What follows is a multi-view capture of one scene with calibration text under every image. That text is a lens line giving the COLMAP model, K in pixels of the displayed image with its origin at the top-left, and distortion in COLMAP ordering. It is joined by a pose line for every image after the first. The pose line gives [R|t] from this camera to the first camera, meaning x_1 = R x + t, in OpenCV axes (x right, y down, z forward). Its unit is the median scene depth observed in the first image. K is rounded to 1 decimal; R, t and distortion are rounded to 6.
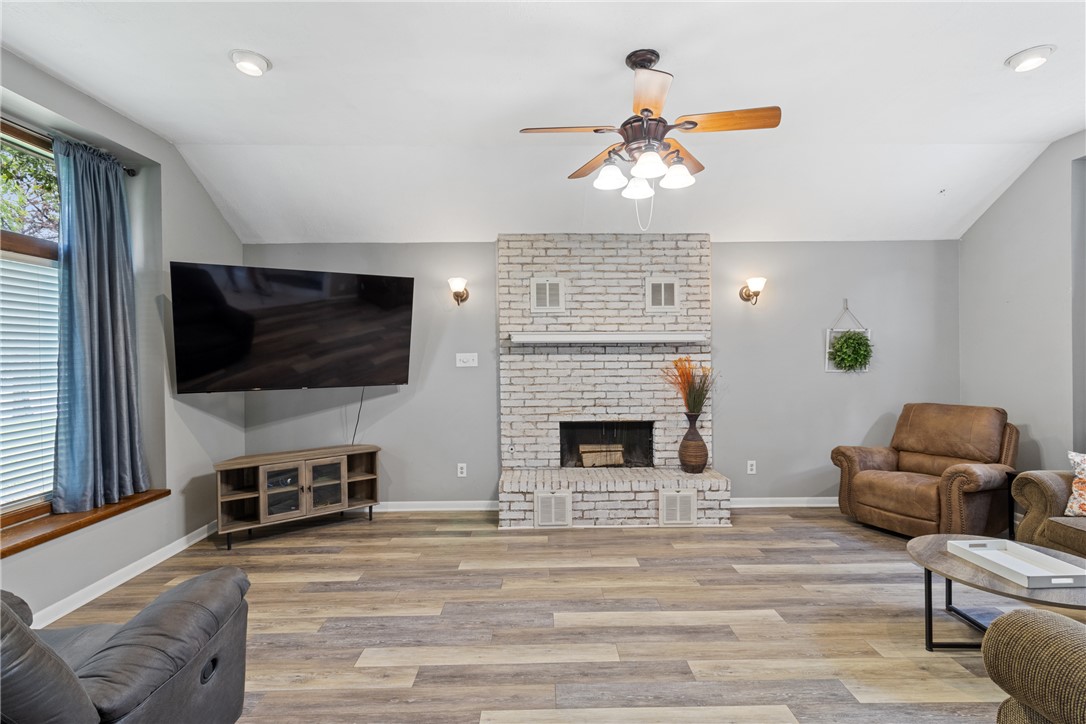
lens RADIAL K [[490.7, 0, 544.6], [0, 490.7, 351.2], [0, 0, 1]] dist [-0.000583, -0.000027]
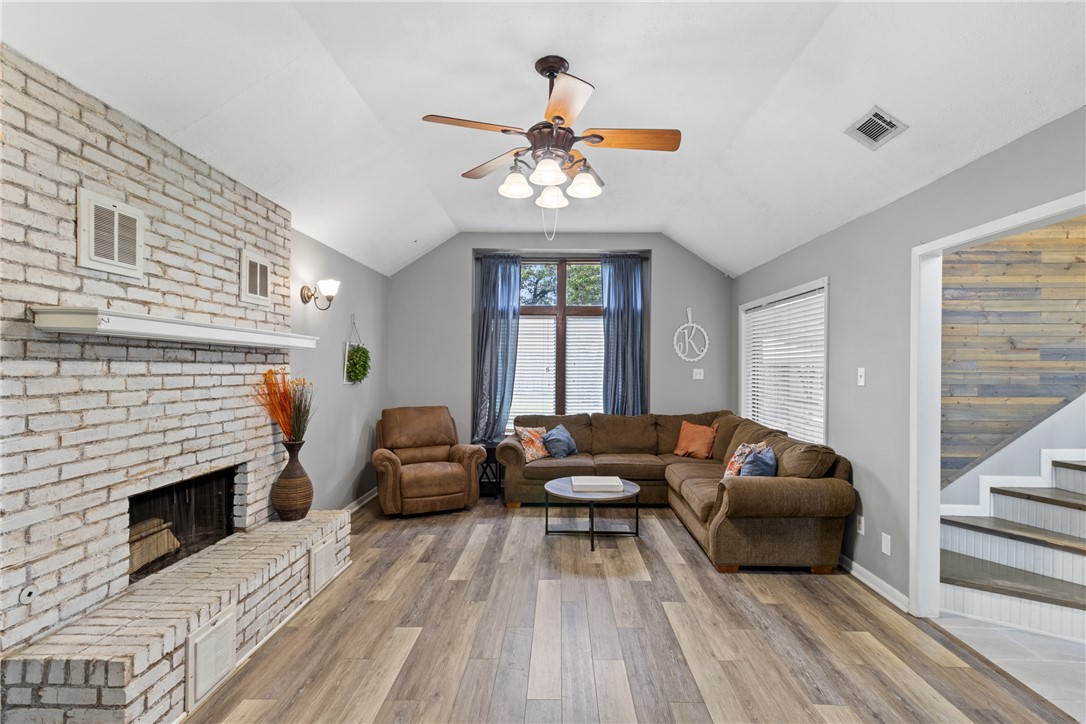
lens RADIAL K [[512.4, 0, 543.0], [0, 512.4, 362.0], [0, 0, 1]] dist [0.000996, 0.000360]
pose [[0.044523, 0.019805, 0.998812, -0.470339], [-0.013262, 0.999727, -0.019232, 0.011596], [-0.998920, -0.012390, 0.044774, 0.559306]]
